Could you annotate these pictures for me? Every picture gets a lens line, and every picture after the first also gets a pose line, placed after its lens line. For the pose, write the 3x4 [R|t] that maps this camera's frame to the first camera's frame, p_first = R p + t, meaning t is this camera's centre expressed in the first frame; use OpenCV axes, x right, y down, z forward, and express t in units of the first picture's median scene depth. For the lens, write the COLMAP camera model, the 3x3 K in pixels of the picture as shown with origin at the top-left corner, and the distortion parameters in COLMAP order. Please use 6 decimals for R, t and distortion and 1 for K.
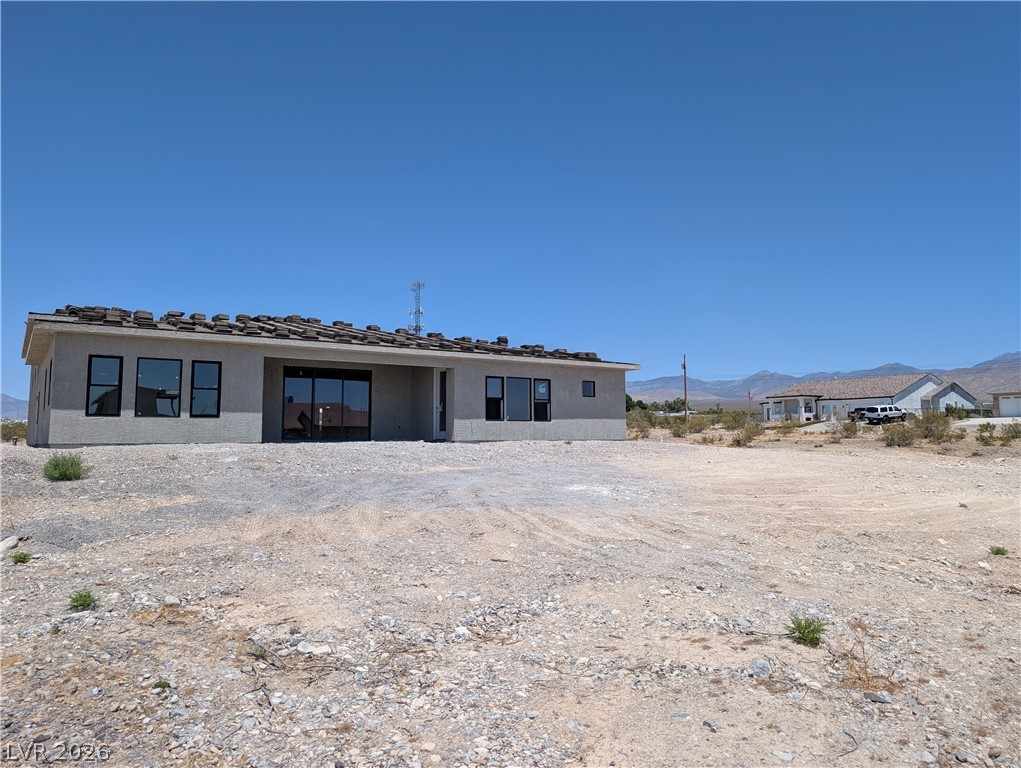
lens RADIAL K [[720.0, 0, 510.5], [0, 720.0, 381.7], [0, 0, 1]] dist [0.027574, -0.004771]
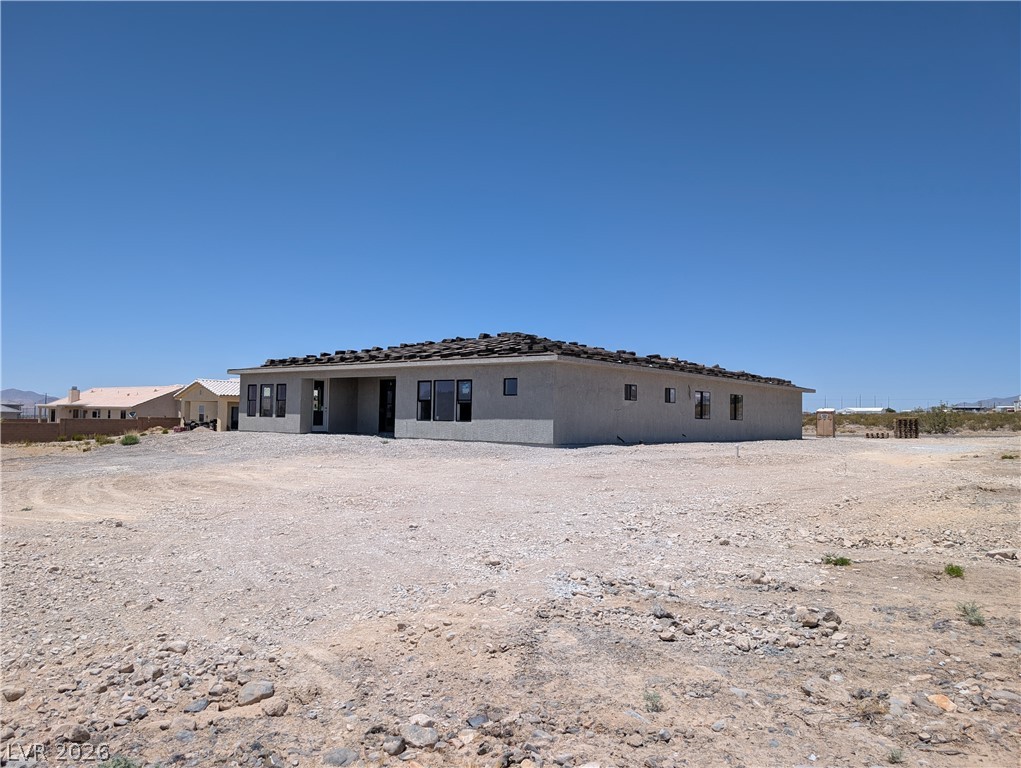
lens RADIAL K [[720.0, 0, 510.3], [0, 720.0, 384.9], [0, 0, 1]] dist [0.027574, -0.004771]
pose [[0.340660, -0.053496, -0.938664, 1.063206], [0.031825, 0.998464, -0.045355, 0.054325], [0.939648, -0.014422, 0.341839, 0.755390]]
